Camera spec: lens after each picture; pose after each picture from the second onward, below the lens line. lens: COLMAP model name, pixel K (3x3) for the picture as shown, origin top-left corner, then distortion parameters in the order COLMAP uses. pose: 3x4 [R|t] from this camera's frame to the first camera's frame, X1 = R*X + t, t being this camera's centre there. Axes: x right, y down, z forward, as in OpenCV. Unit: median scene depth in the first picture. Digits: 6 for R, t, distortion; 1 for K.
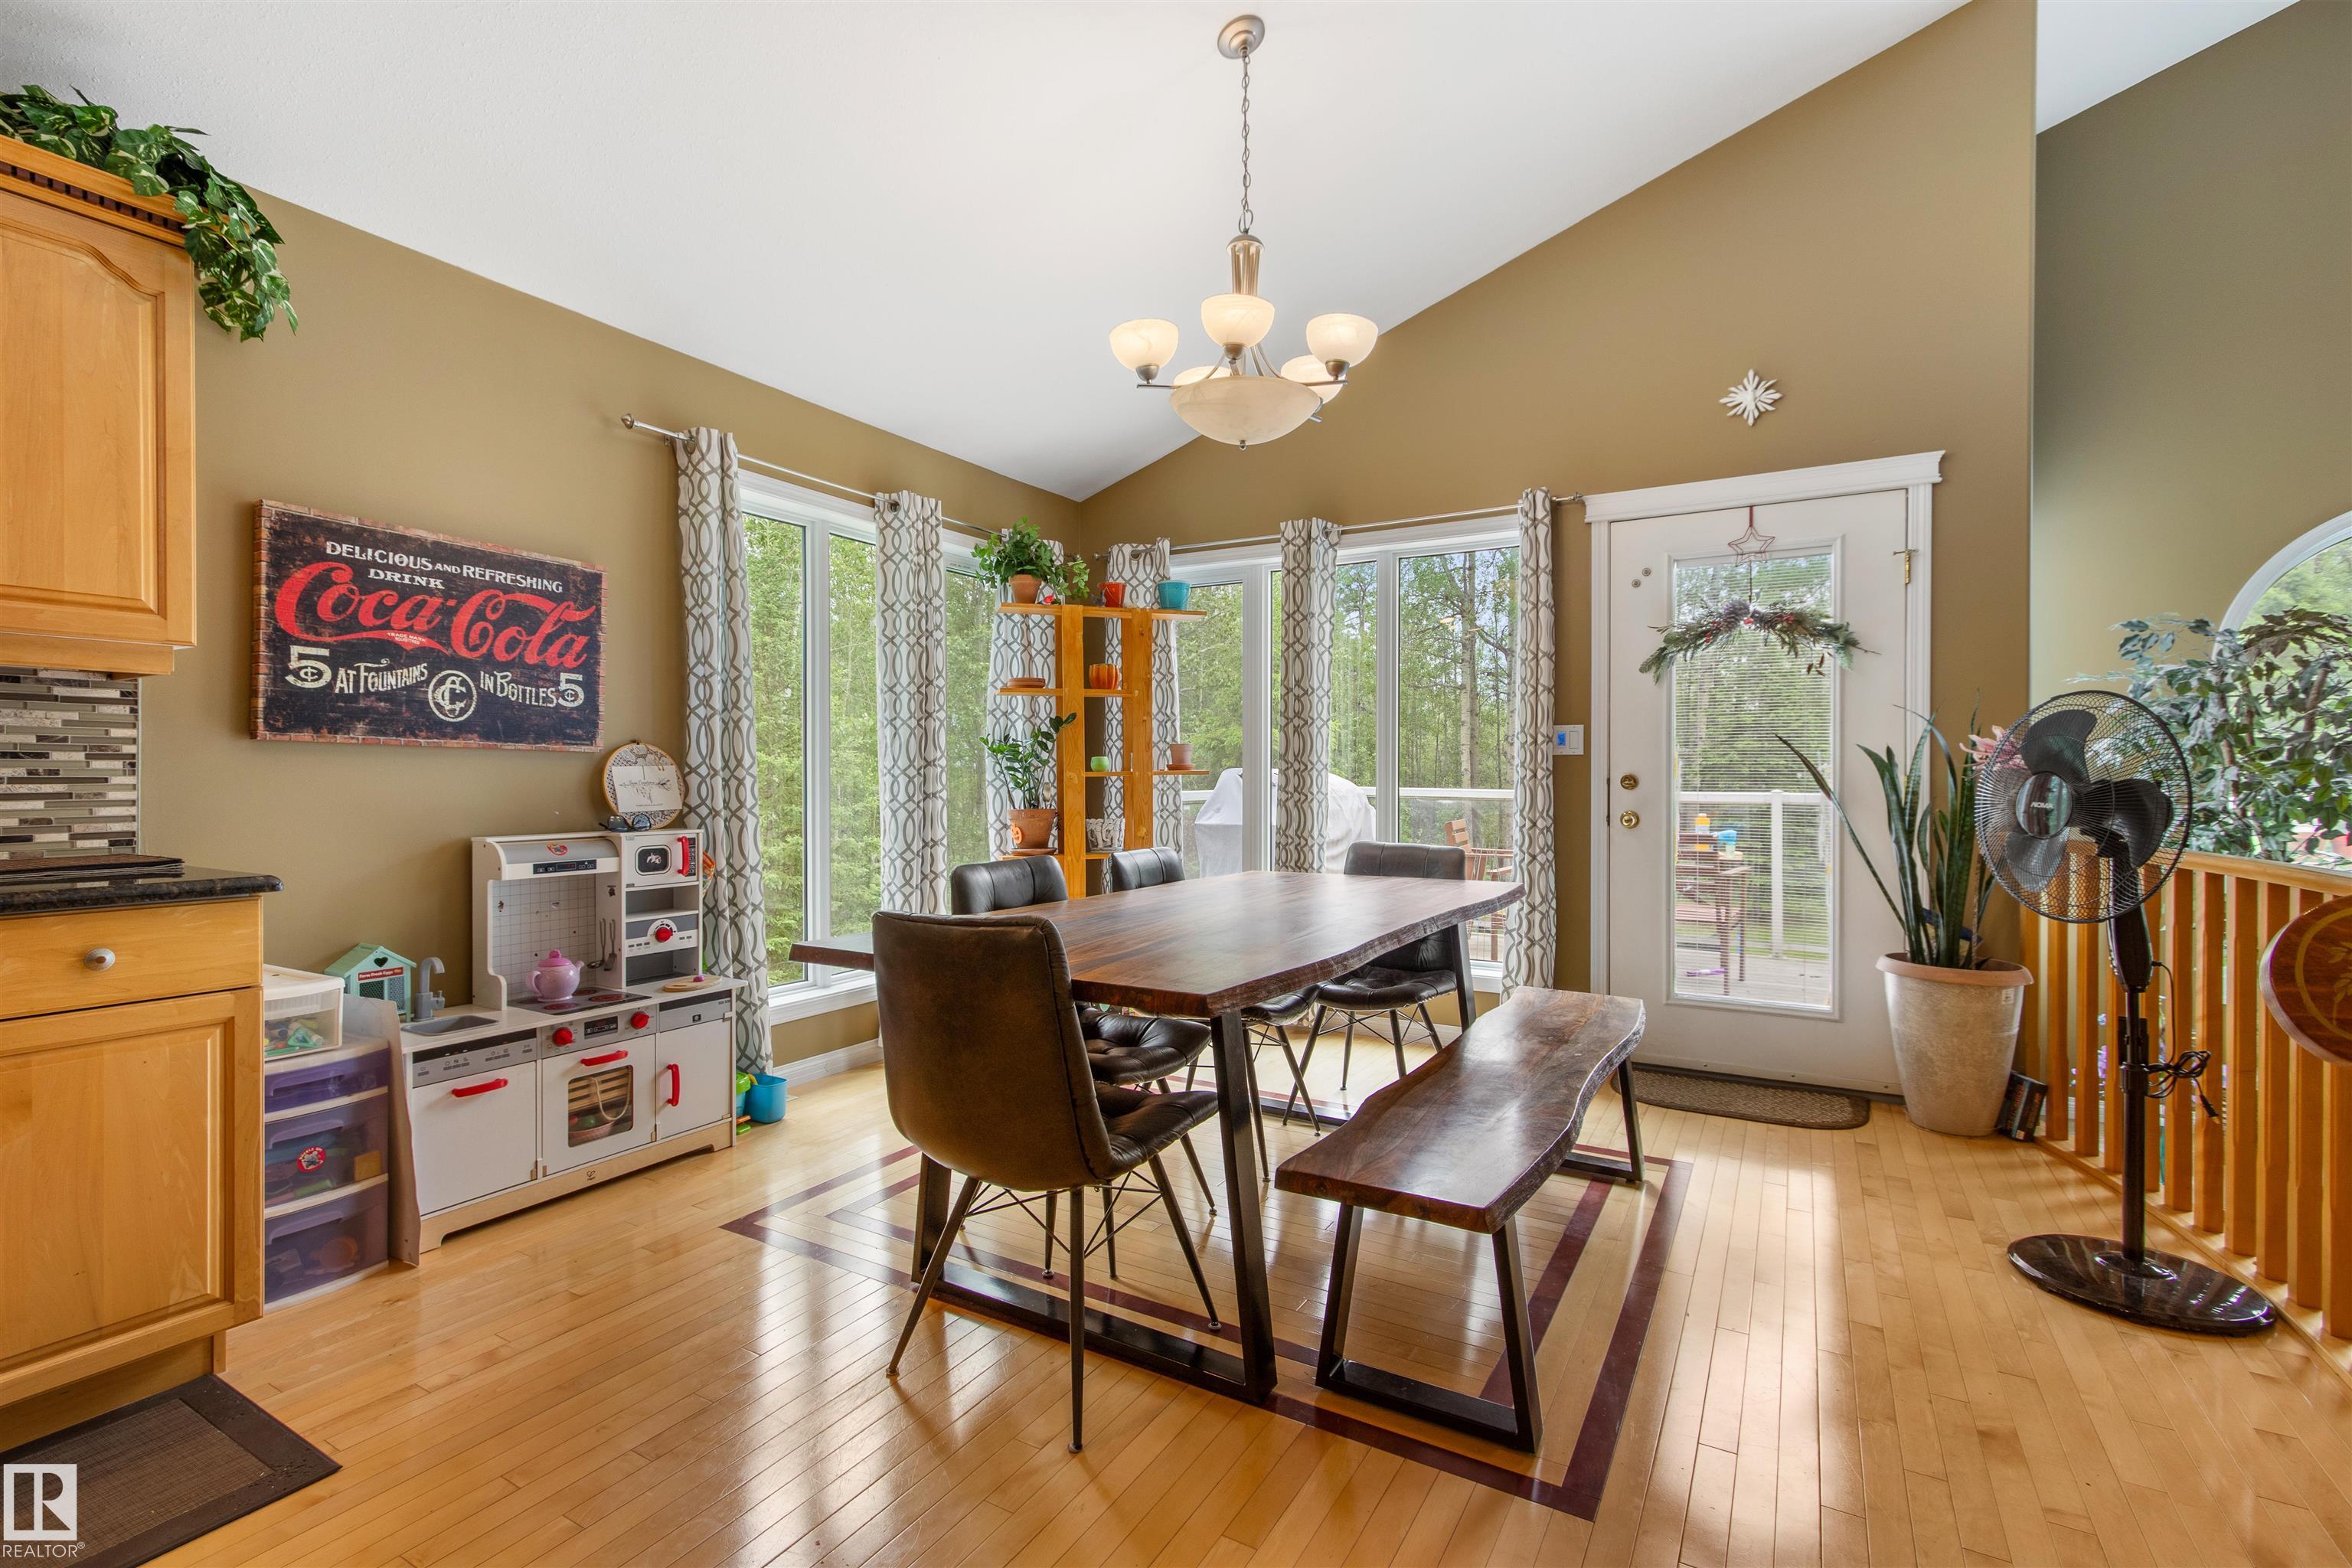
lens RADIAL K [[1071.9, 0, 1162.2], [0, 1071.9, 787.5], [0, 0, 1]] dist [0.009901, -0.006920]
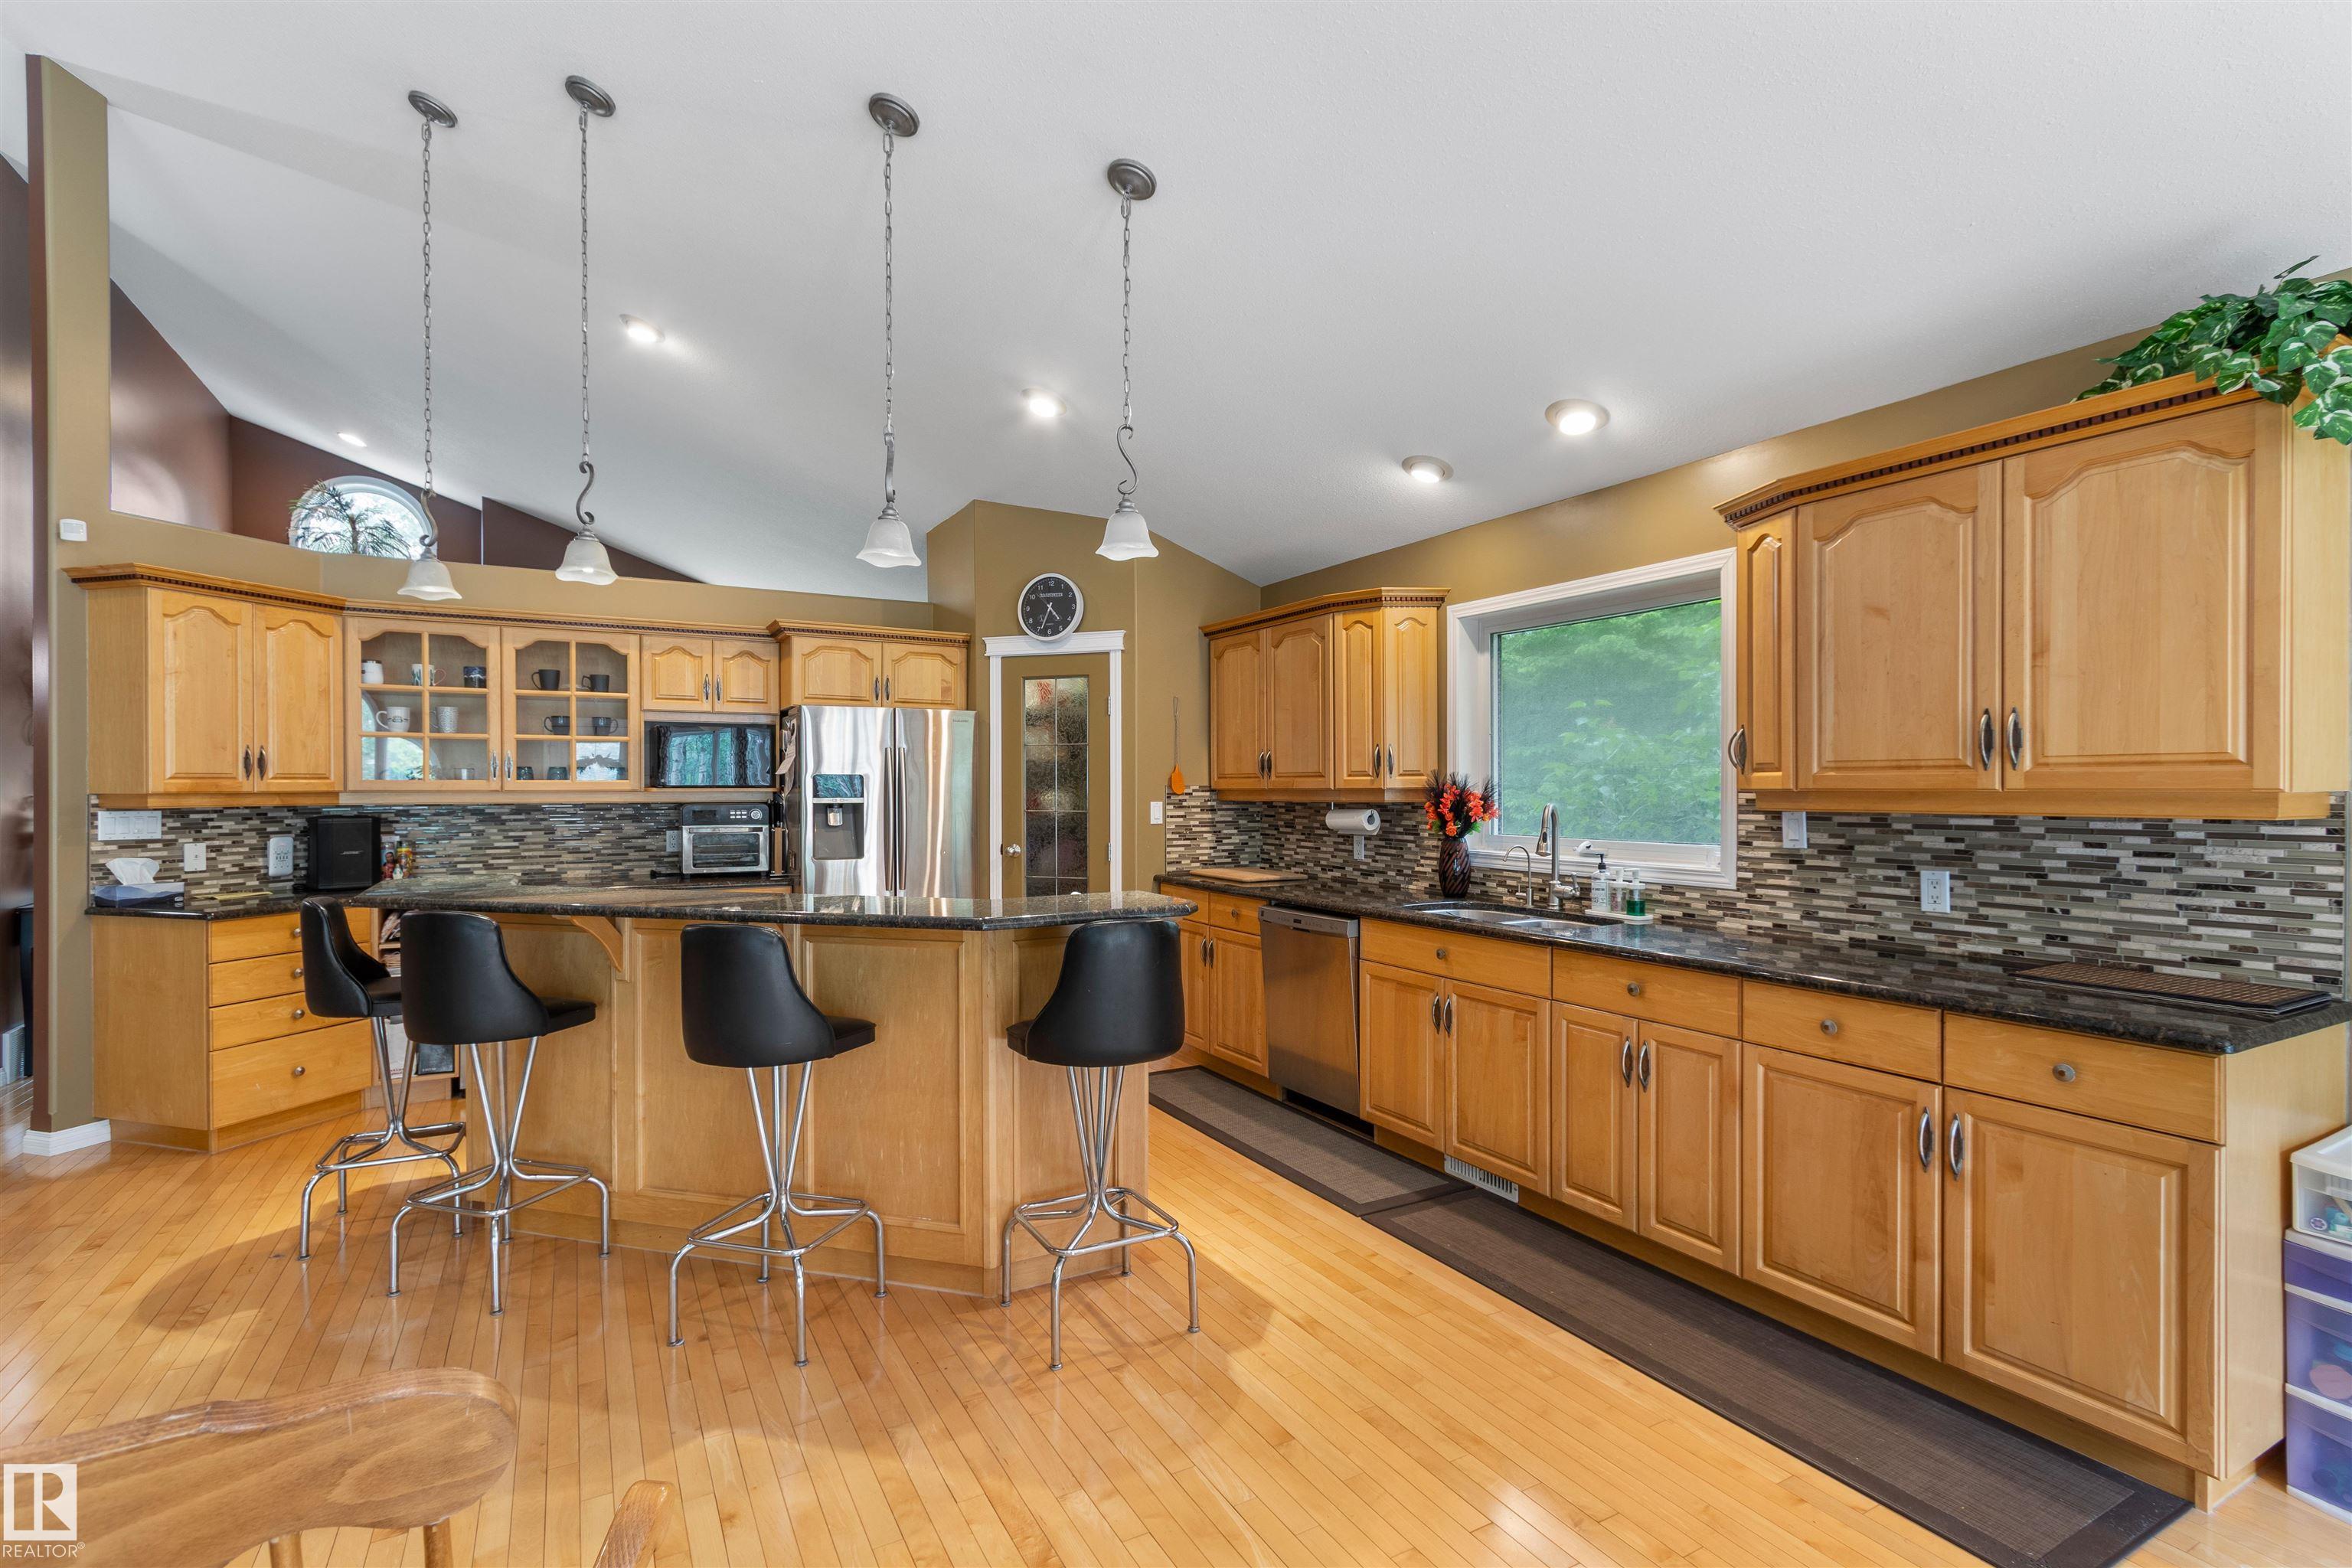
lens RADIAL K [[1067.3, 0, 1162.9], [0, 1067.3, 792.8], [0, 0, 1]] dist [0.005812, -0.001641]
pose [[-0.508213, 0.002916, -0.861227, 0.302421], [-0.008310, 0.999931, 0.008289, -0.083891], [0.861191, 0.011369, -0.508154, 0.393099]]
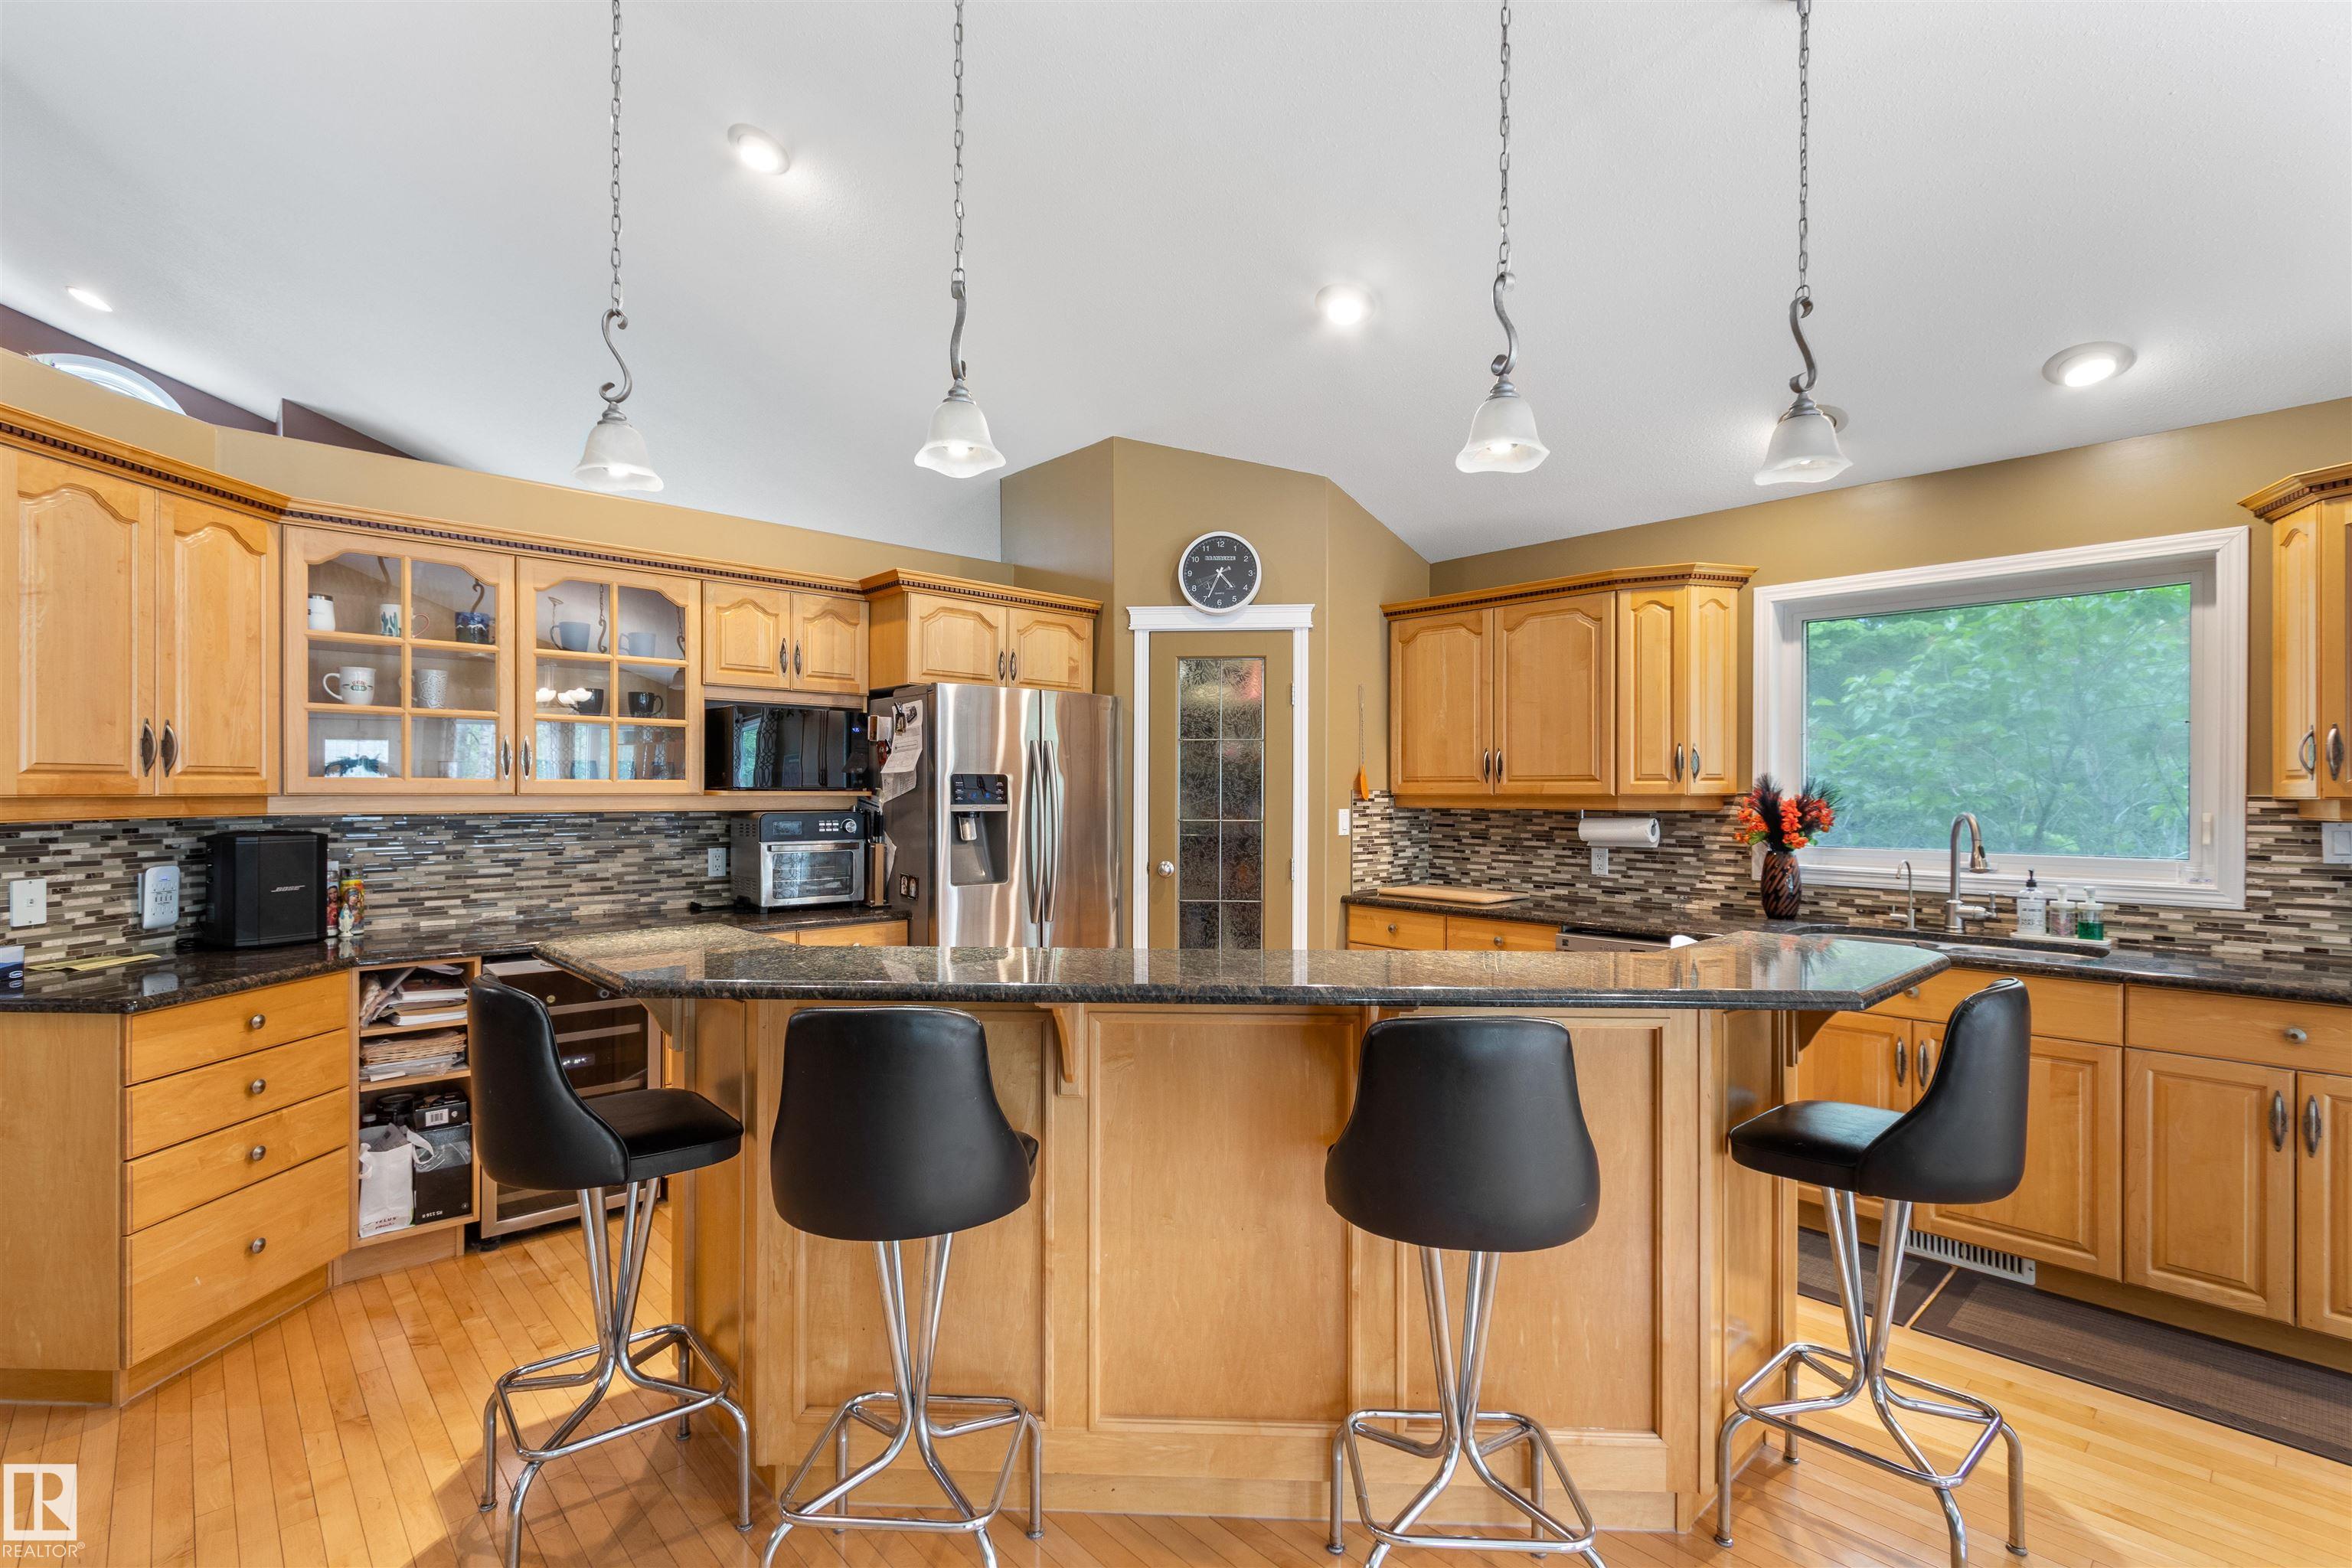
lens RADIAL K [[1067.3, 0, 1162.9], [0, 1067.3, 792.8], [0, 0, 1]] dist [0.005812, -0.001641]
pose [[-0.294688, -0.001659, -0.955592, 0.287478], [-0.012274, 0.999923, 0.002049, -0.077510], [0.955515, 0.012332, -0.294685, -0.272679]]
